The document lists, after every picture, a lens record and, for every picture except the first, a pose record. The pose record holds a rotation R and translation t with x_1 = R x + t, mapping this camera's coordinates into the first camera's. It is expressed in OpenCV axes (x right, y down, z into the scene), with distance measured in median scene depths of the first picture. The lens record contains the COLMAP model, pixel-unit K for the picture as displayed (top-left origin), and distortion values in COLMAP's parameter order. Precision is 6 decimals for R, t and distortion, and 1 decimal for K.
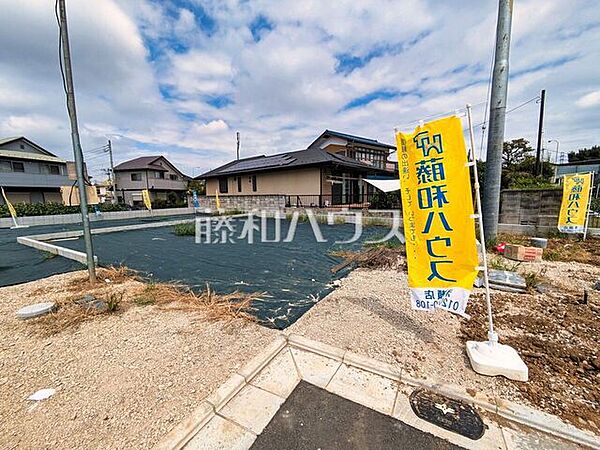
lens RADIAL K [[238.7, 0, 303.2], [0, 238.7, 226.3], [0, 0, 1]] dist [0.005240, 0.000020]
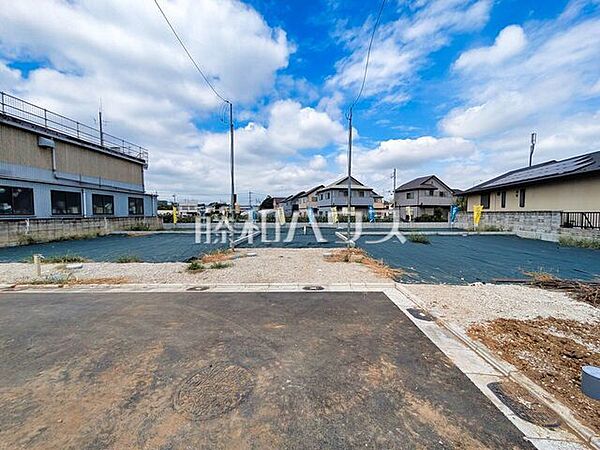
lens RADIAL K [[238.7, 0, 303.2], [0, 238.7, 226.3], [0, 0, 1]] dist [0.005240, 0.000020]
pose [[0.492981, 0.064172, -0.867670, 0.123419], [-0.118290, 0.992960, 0.006230, 0.006746], [0.861961, 0.099565, 0.497101, -0.068713]]
